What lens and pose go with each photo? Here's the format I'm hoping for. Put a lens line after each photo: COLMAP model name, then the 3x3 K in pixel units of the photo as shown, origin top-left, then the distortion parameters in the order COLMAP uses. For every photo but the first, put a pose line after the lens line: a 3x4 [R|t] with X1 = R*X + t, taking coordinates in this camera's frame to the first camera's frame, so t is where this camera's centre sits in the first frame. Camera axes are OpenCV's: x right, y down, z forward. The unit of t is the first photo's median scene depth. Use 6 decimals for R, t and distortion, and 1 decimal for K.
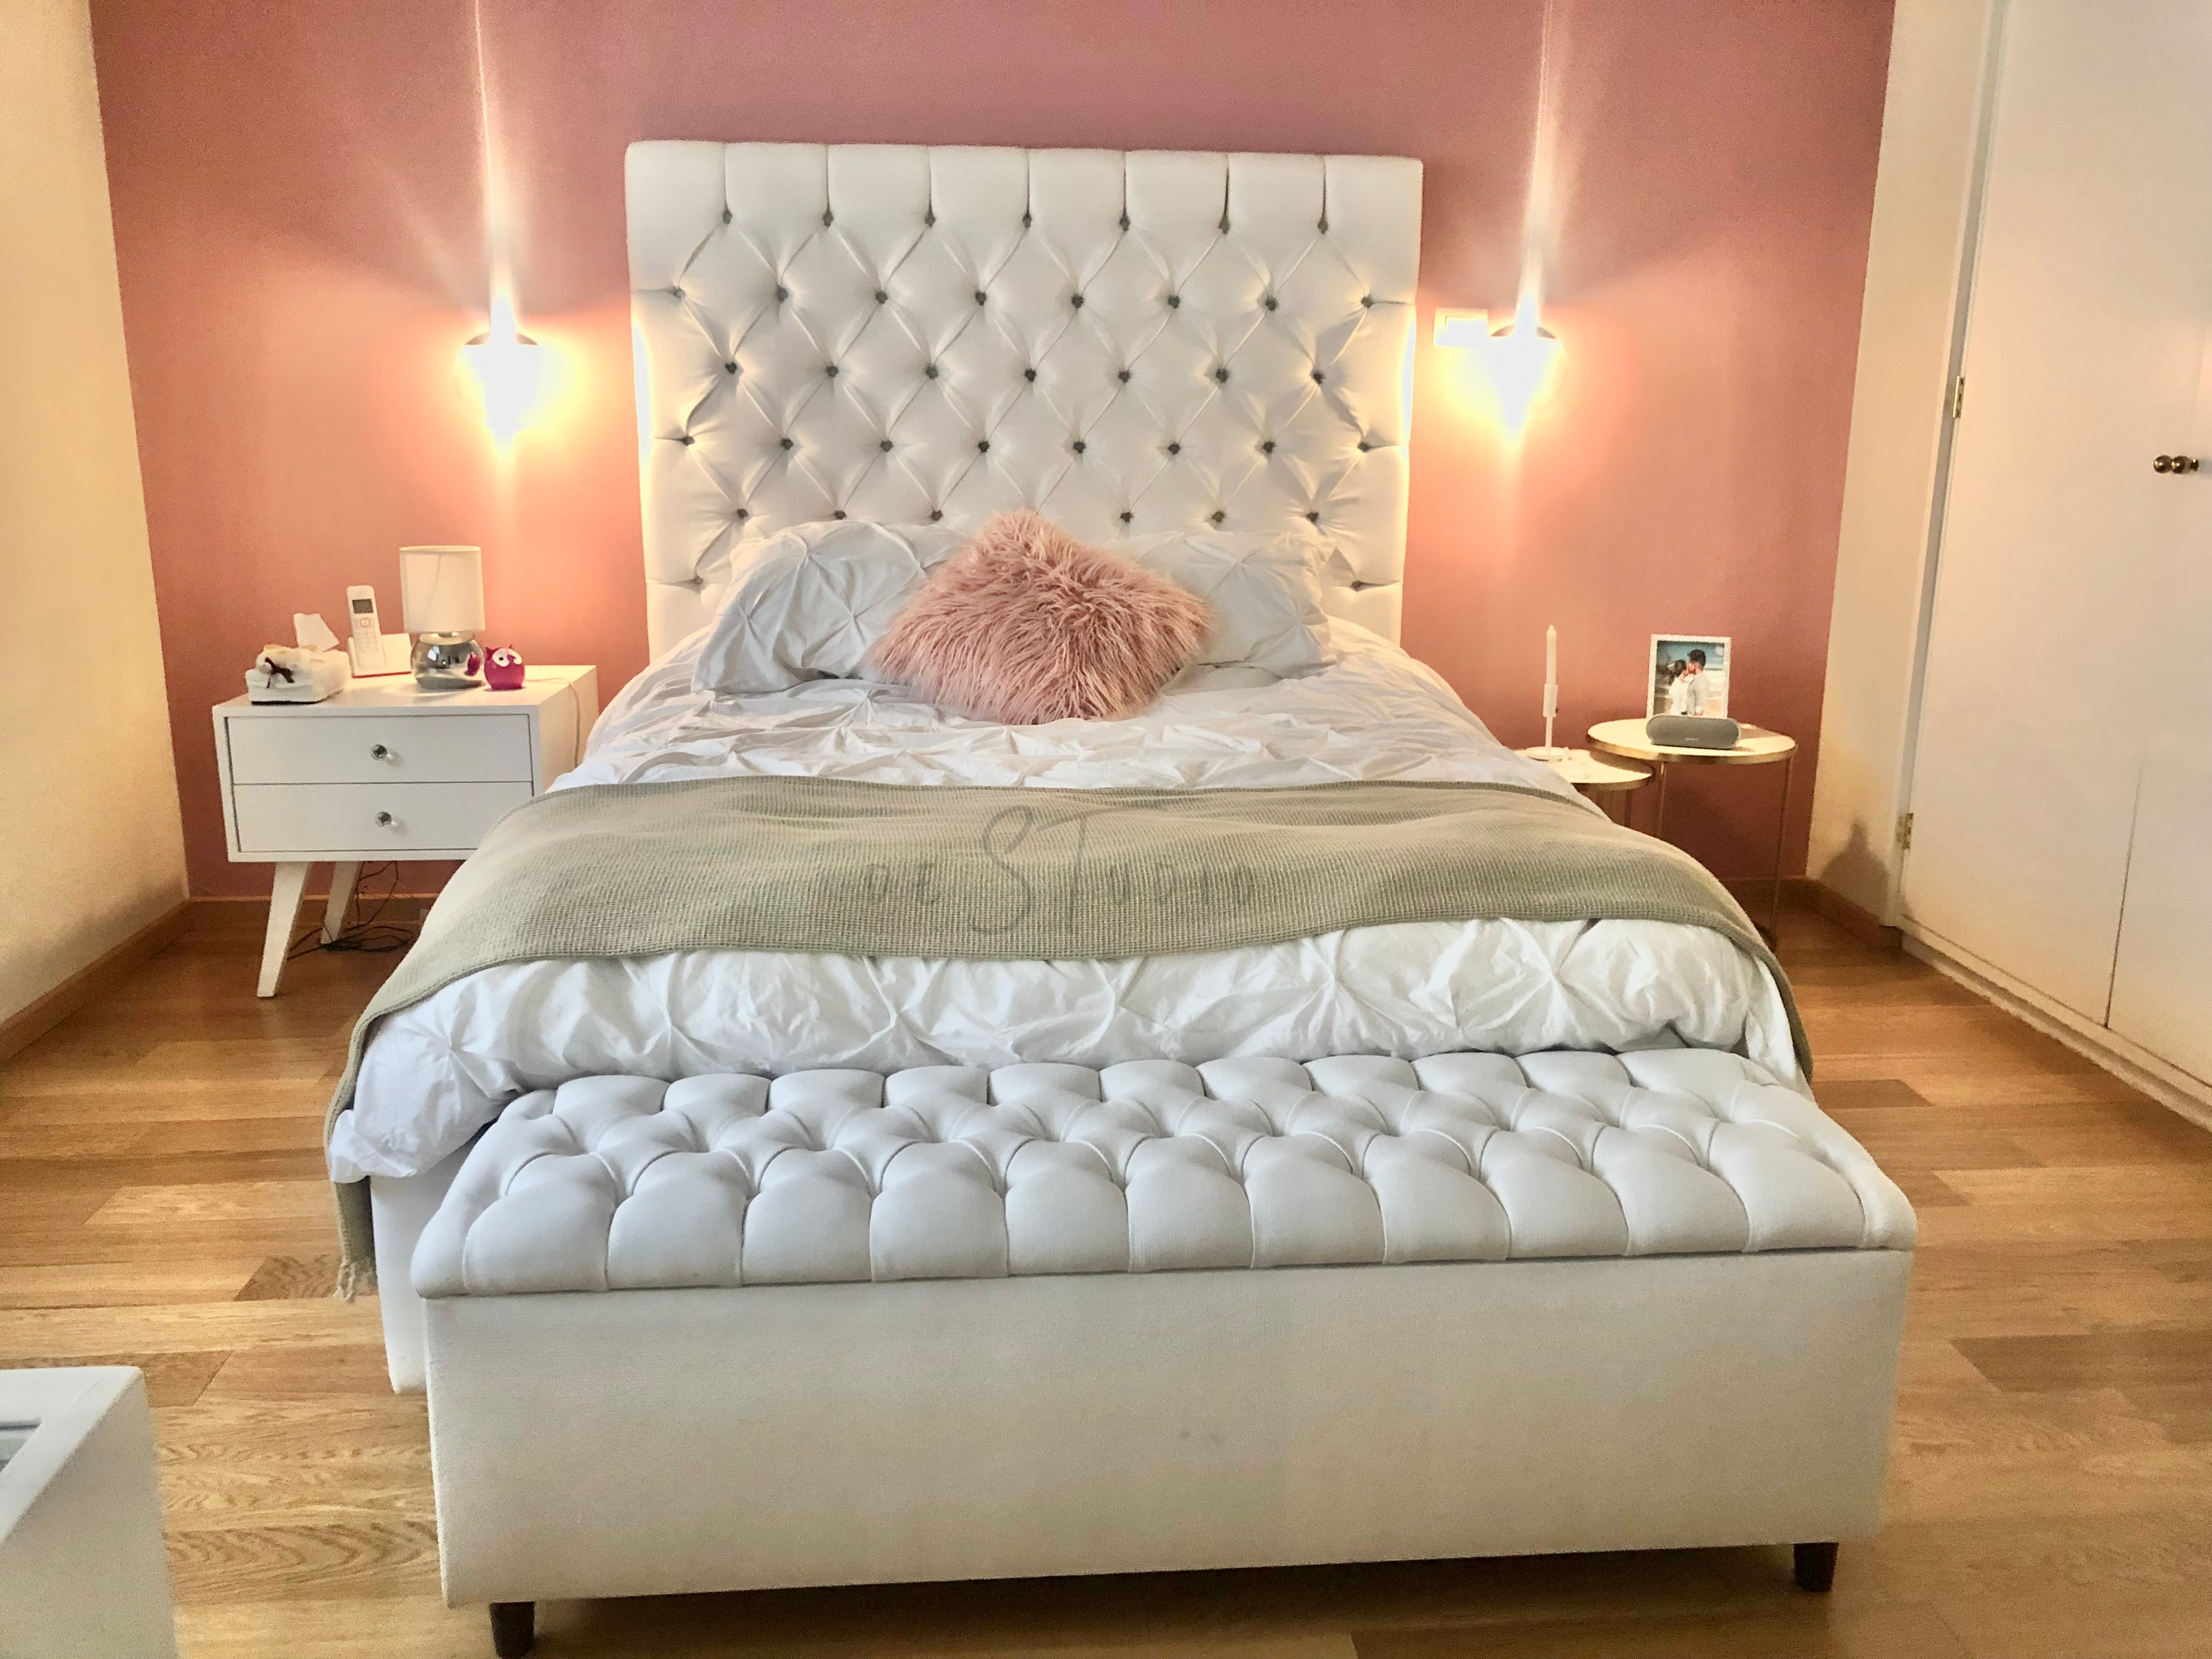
lens RADIAL K [[1816.3, 0, 1107.0], [0, 1816.3, 839.9], [0, 0, 1]] dist [0.035247, -0.039426]
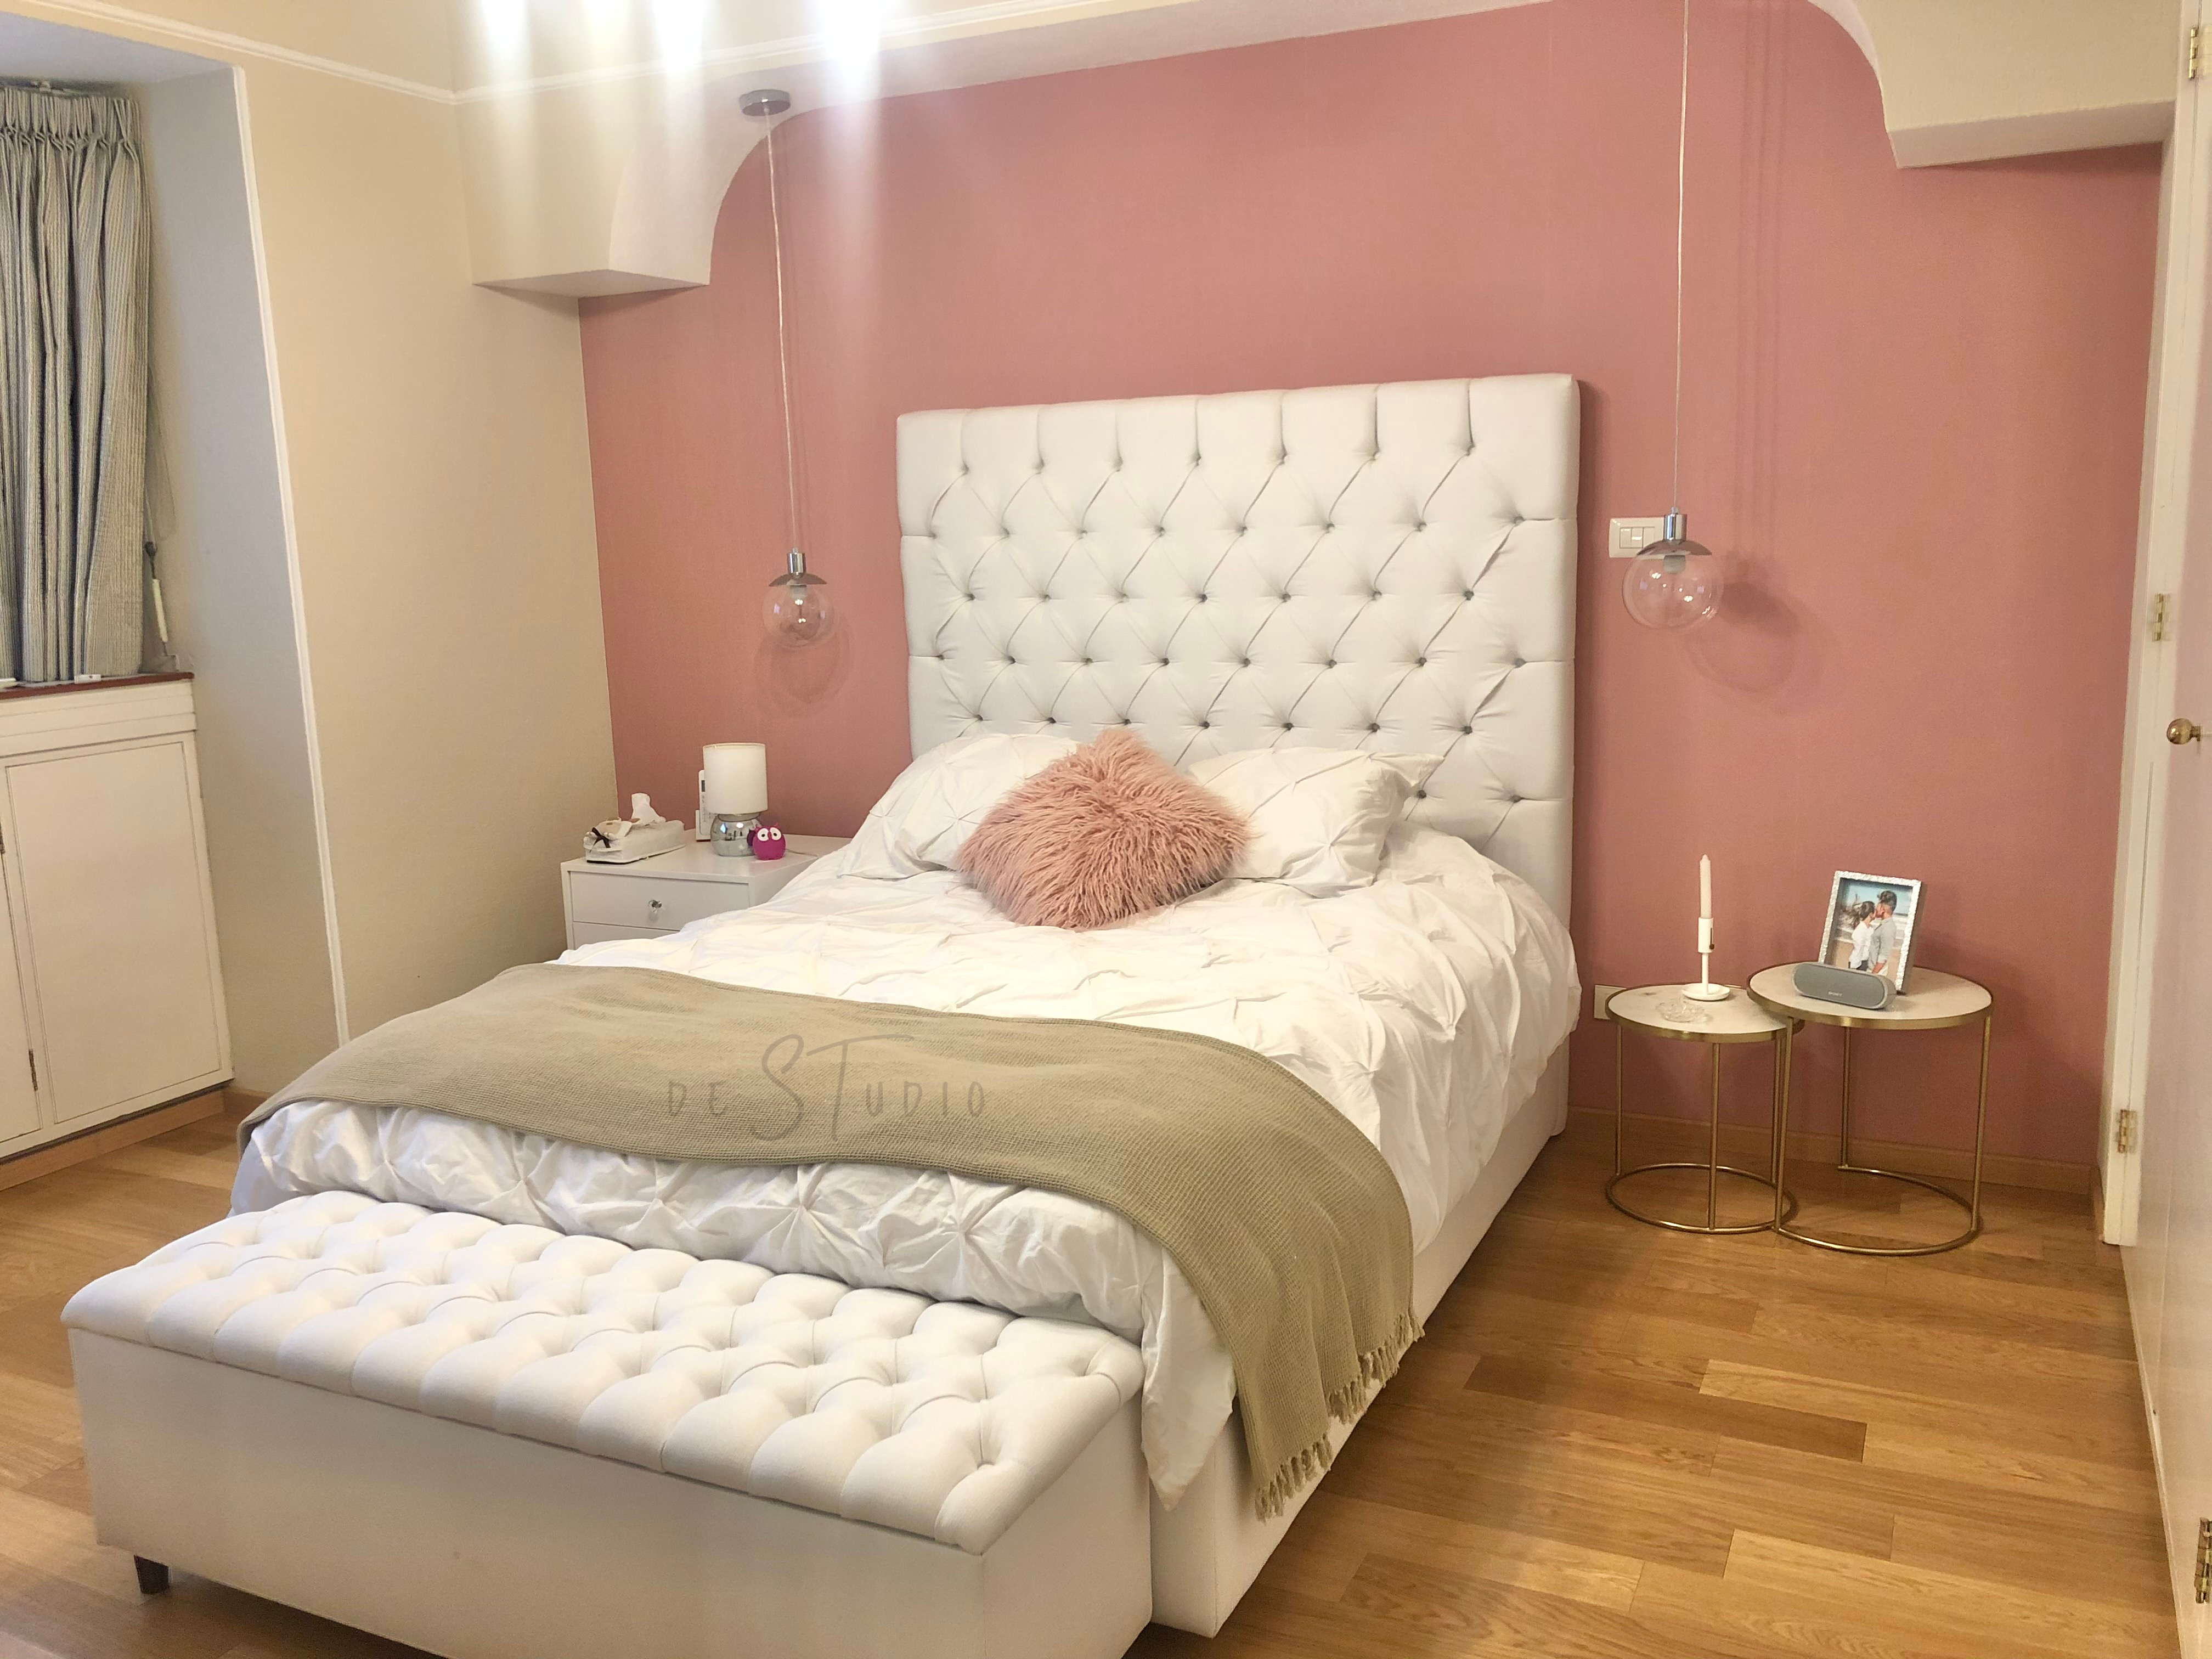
lens RADIAL K [[1816.3, 0, 1104.3], [0, 1816.3, 831.8], [0, 0, 1]] dist [0.035247, -0.039426]
pose [[0.866179, 0.054064, -0.496802, 0.498567], [-0.085419, 0.995518, -0.040592, -0.074580], [0.492380, 0.077596, 0.866914, 0.051398]]
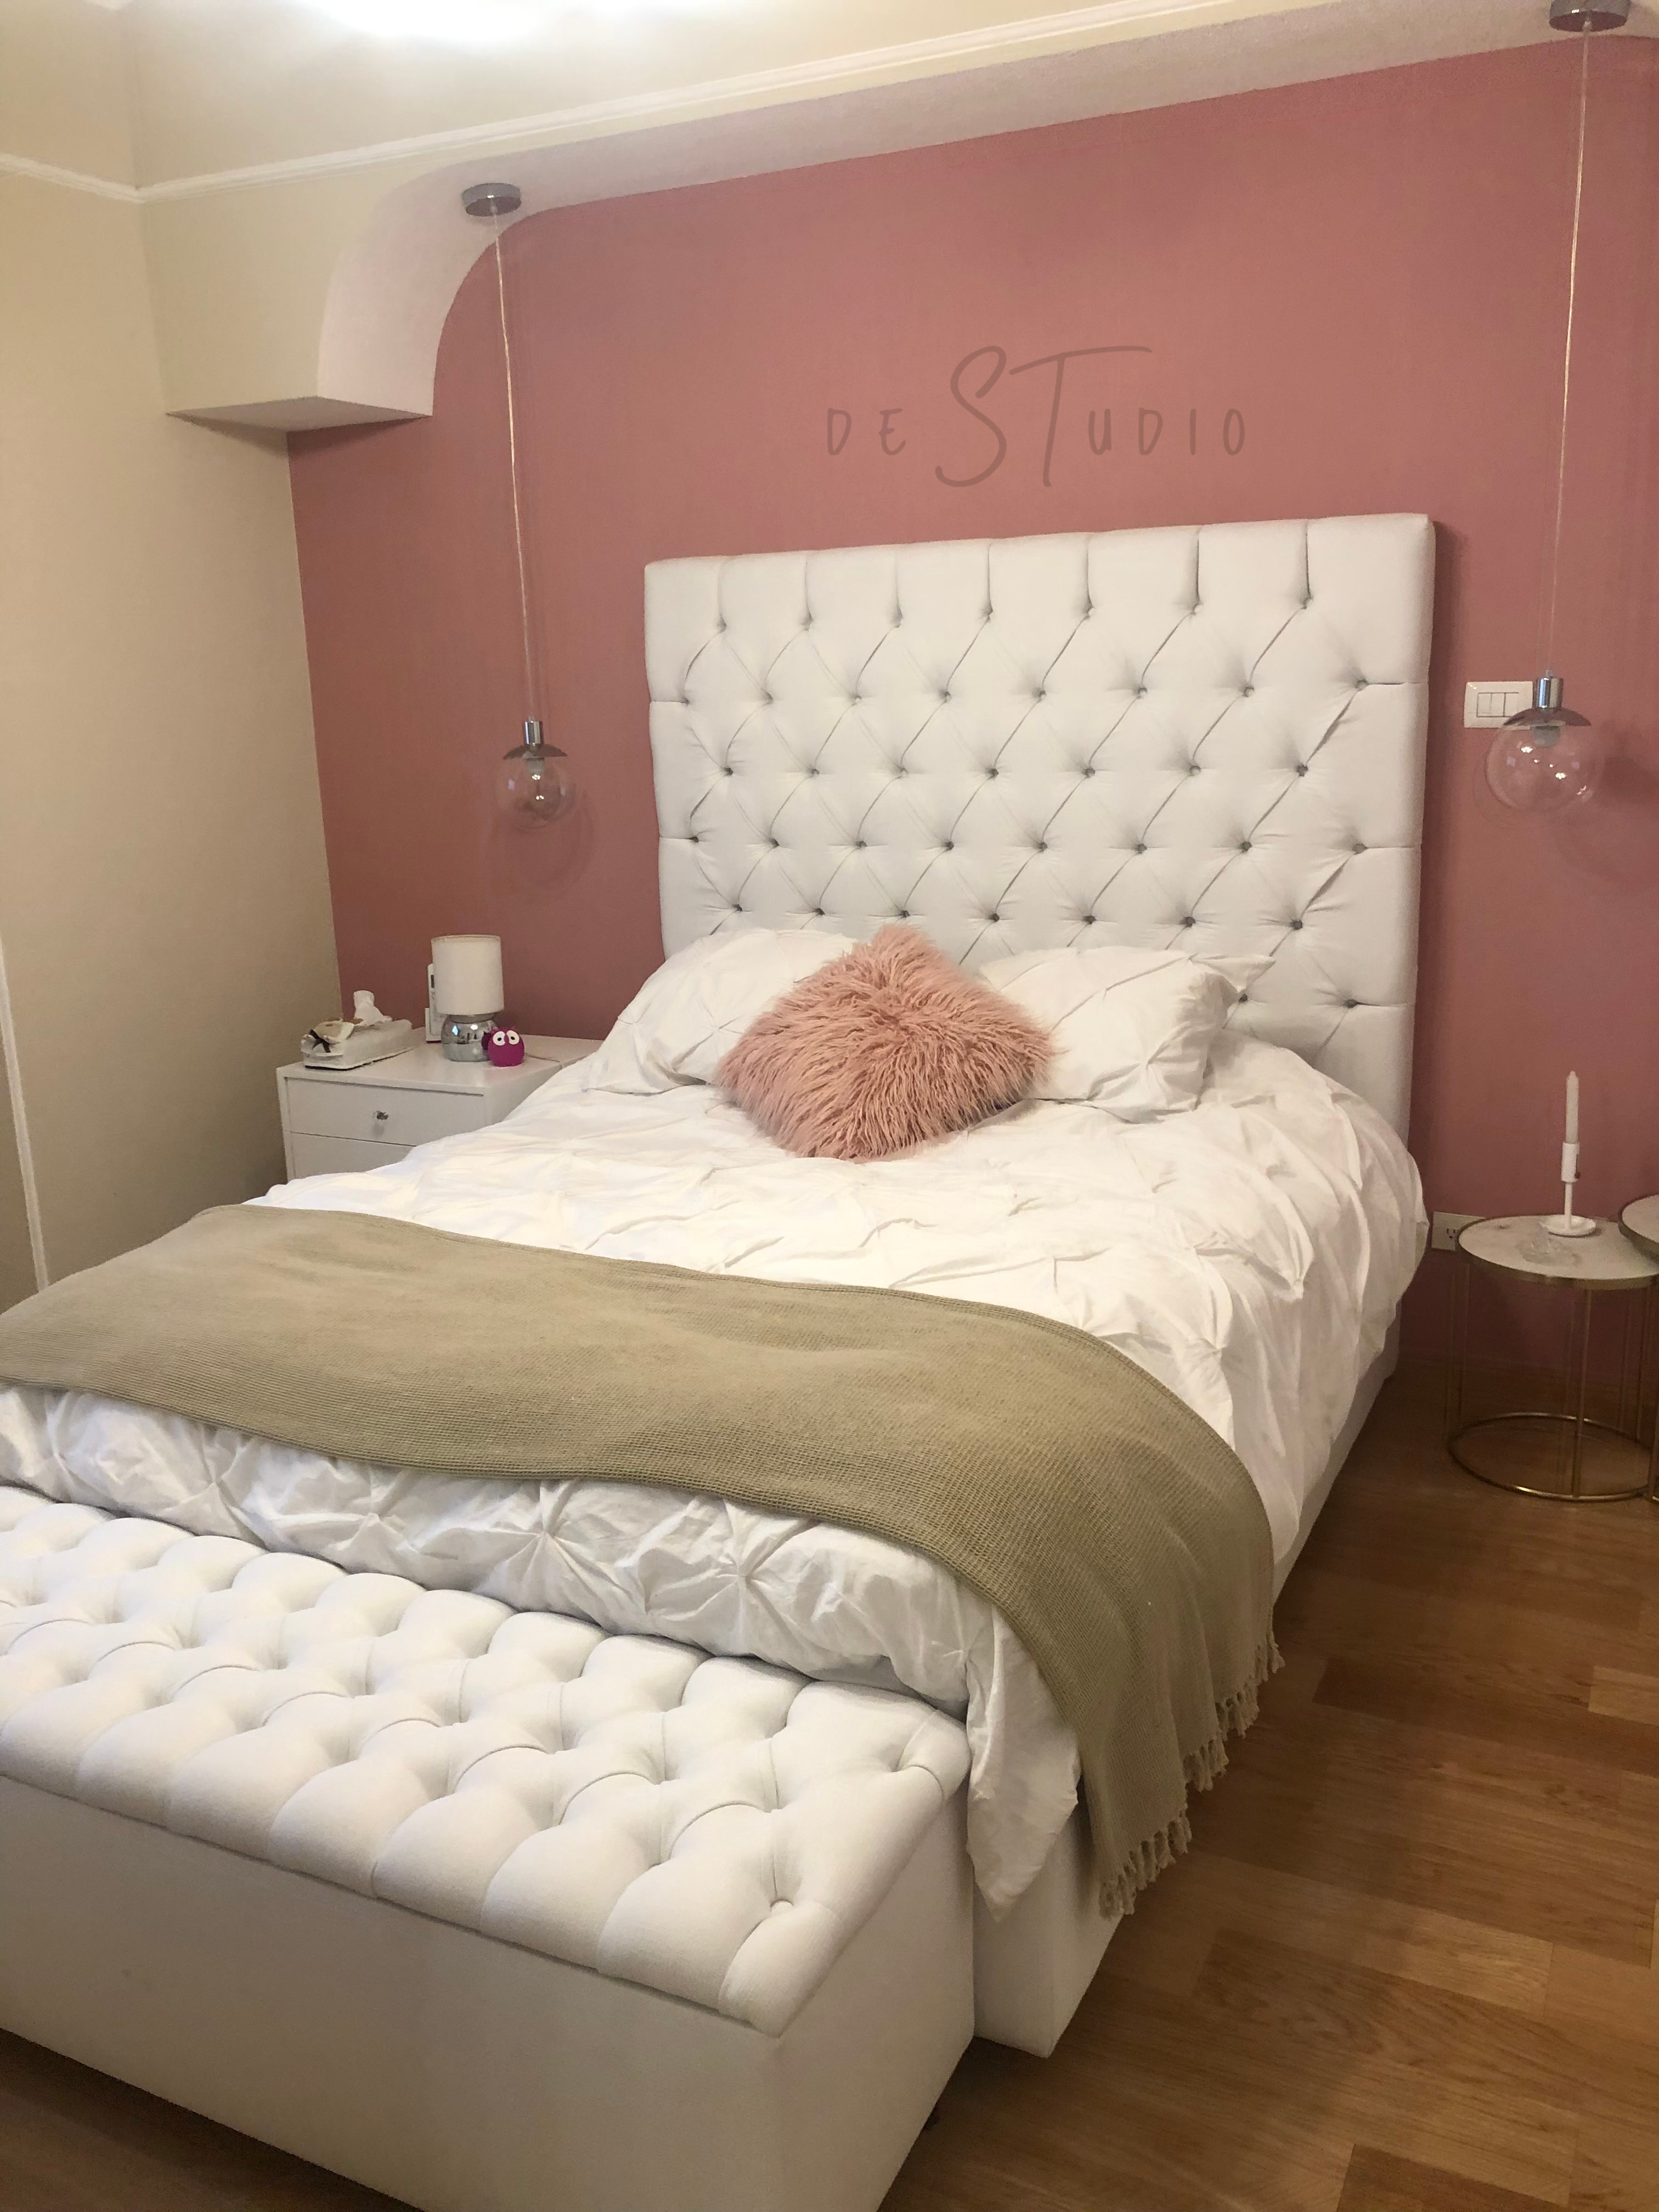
lens RADIAL K [[1816.3, 0, 834.6], [0, 1816.3, 1105.3], [0, 0, 1]] dist [0.035247, -0.039426]
pose [[0.863008, 0.083933, -0.498170, 0.416365], [-0.084829, 0.996177, 0.020885, -0.103659], [0.498018, 0.024236, 0.866828, 0.150039]]
